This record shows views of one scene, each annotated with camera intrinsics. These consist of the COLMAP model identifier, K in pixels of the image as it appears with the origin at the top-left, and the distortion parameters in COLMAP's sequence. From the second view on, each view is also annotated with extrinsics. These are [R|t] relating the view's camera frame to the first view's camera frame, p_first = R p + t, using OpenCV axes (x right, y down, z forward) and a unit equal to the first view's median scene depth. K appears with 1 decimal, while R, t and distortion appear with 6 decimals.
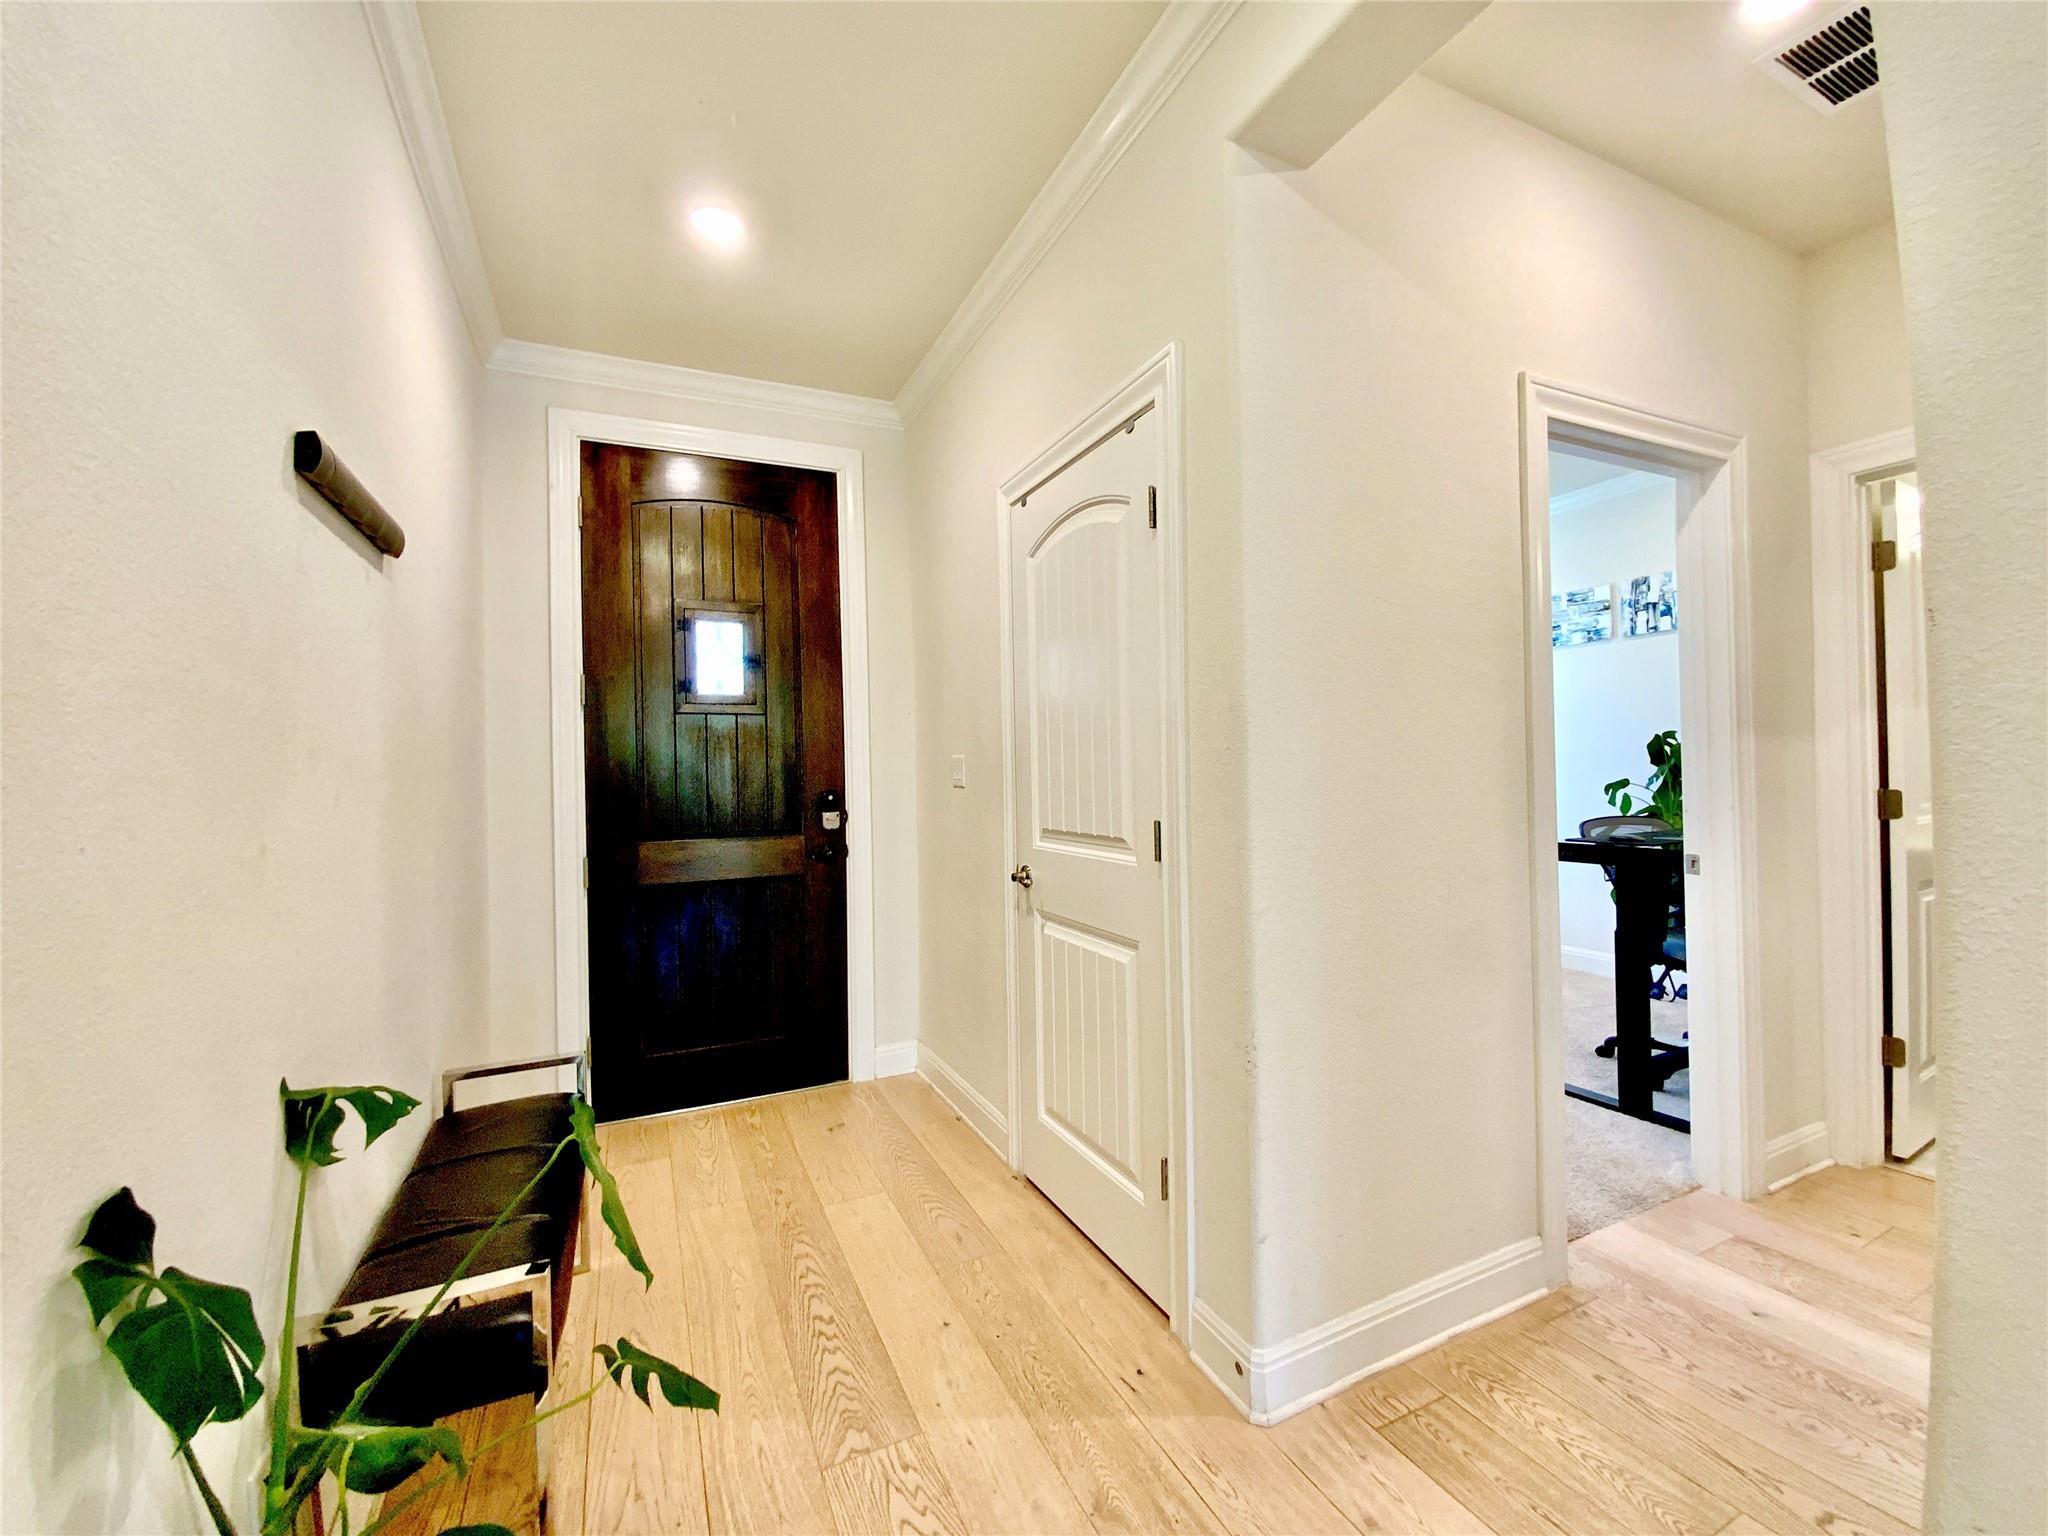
lens RADIAL K [[822.6, 0, 1023.6], [0, 822.6, 768.6], [0, 0, 1]] dist [0.014120, -0.014559]
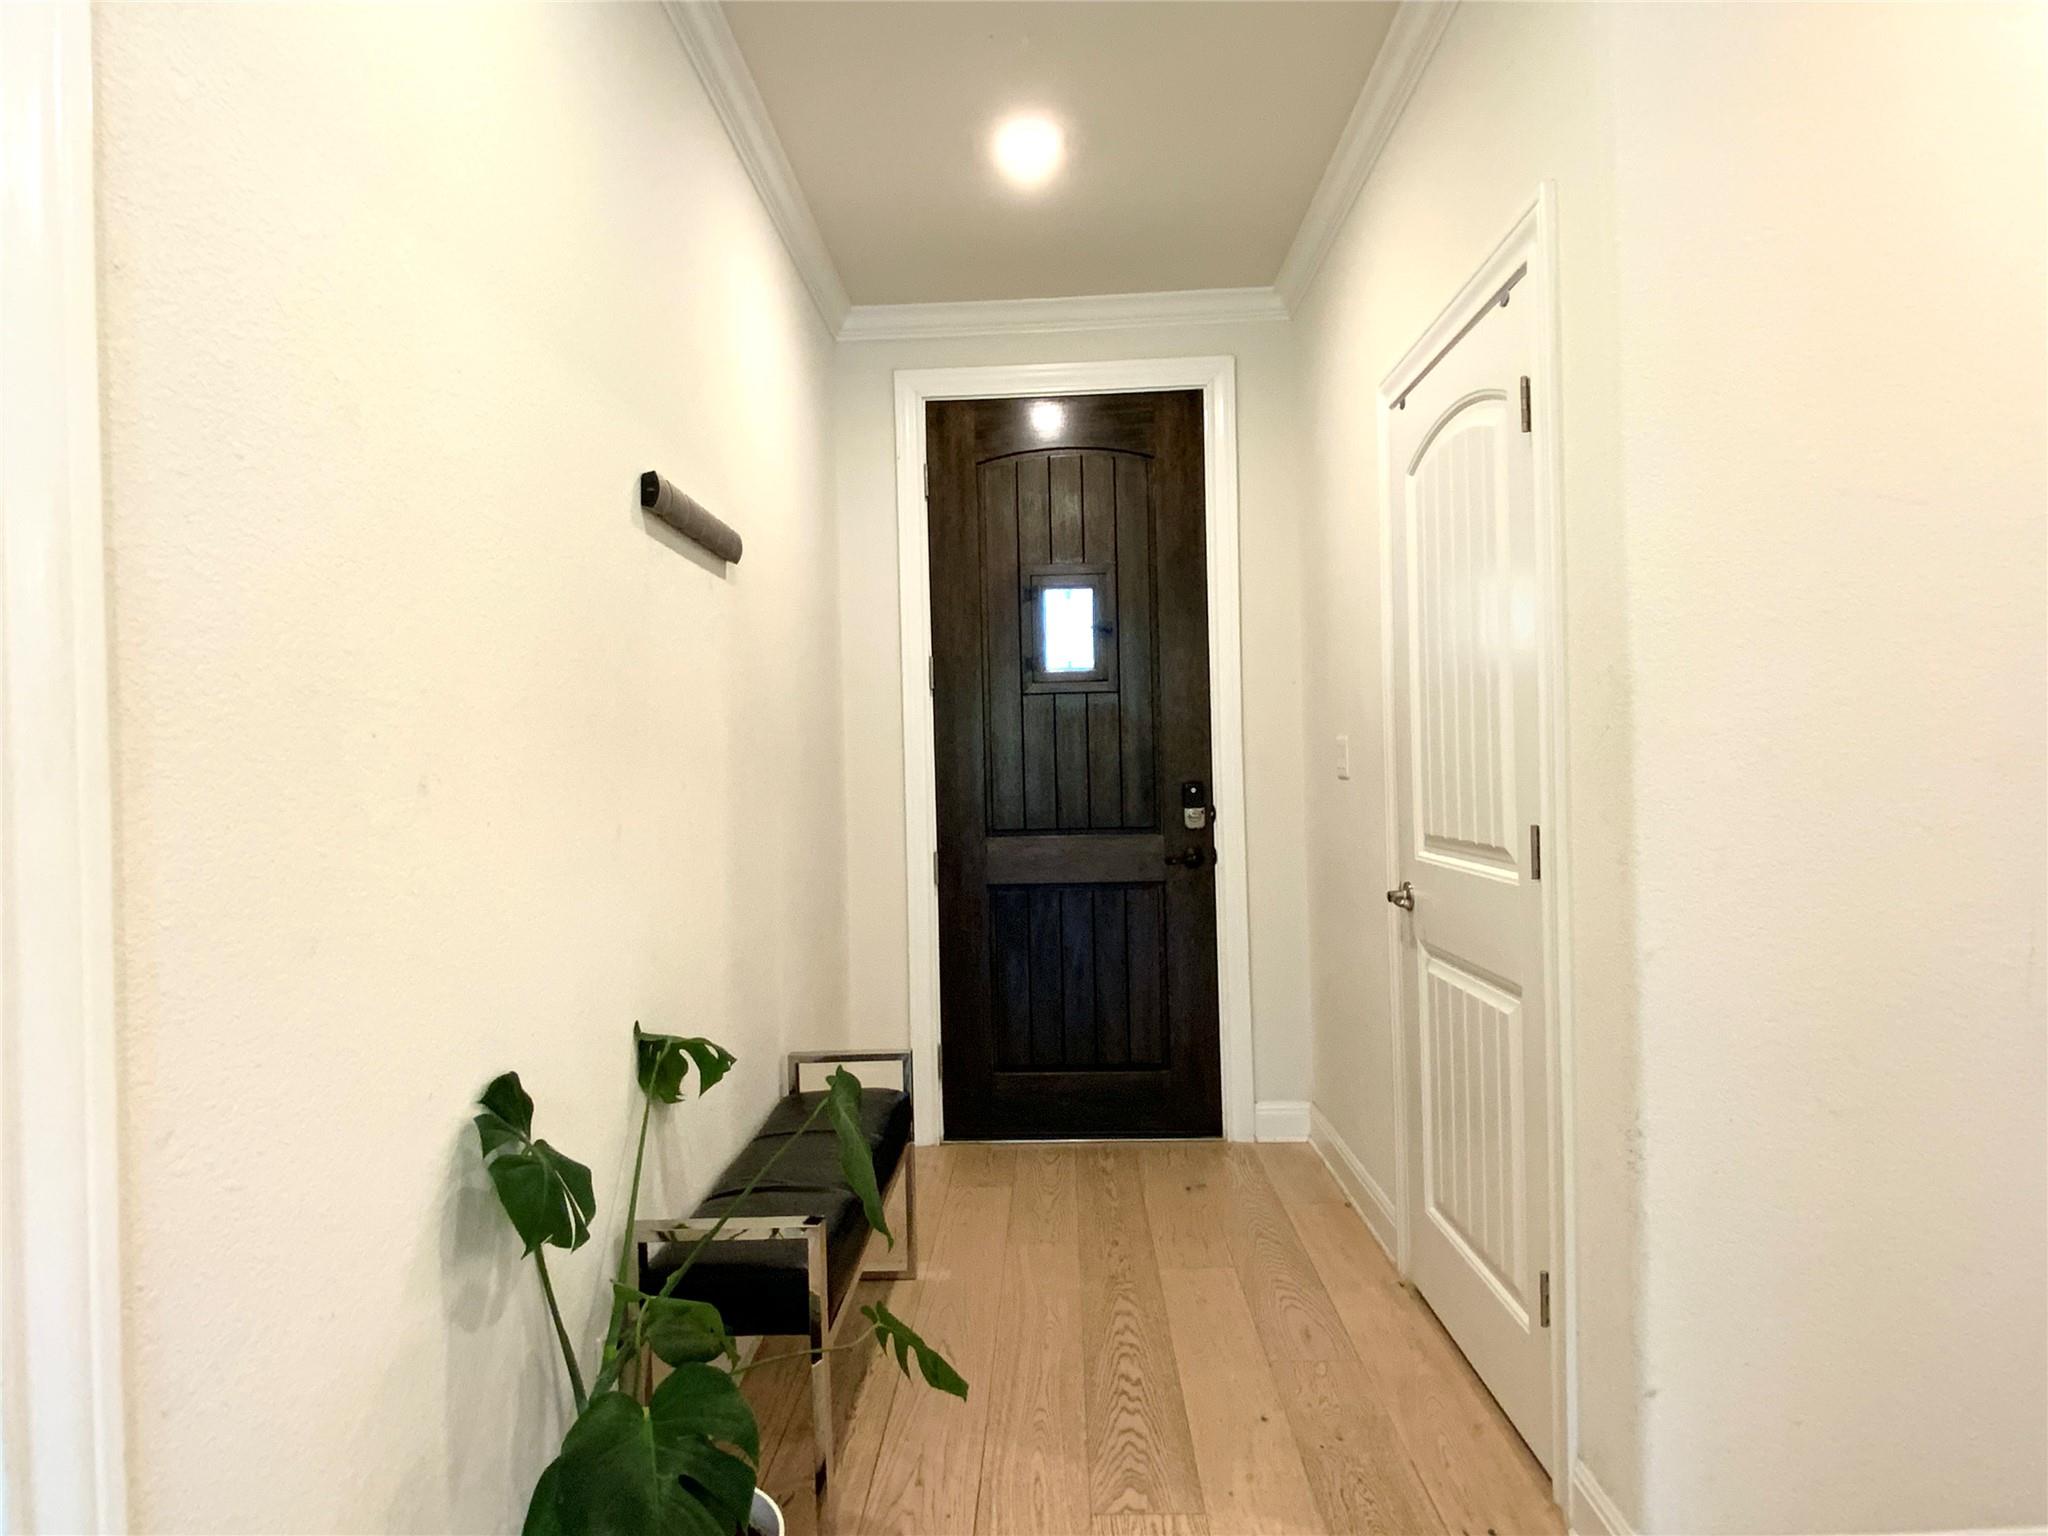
lens RADIAL K [[1105.2, 0, 1024.8], [0, 1105.2, 772.5], [0, 0, 1]] dist [0.066053, -0.099654]
pose [[0.892155, 0.001154, -0.451728, 0.180383], [0.007526, 0.999820, 0.017417, -0.005180], [0.451667, -0.018939, 0.891986, -0.098563]]
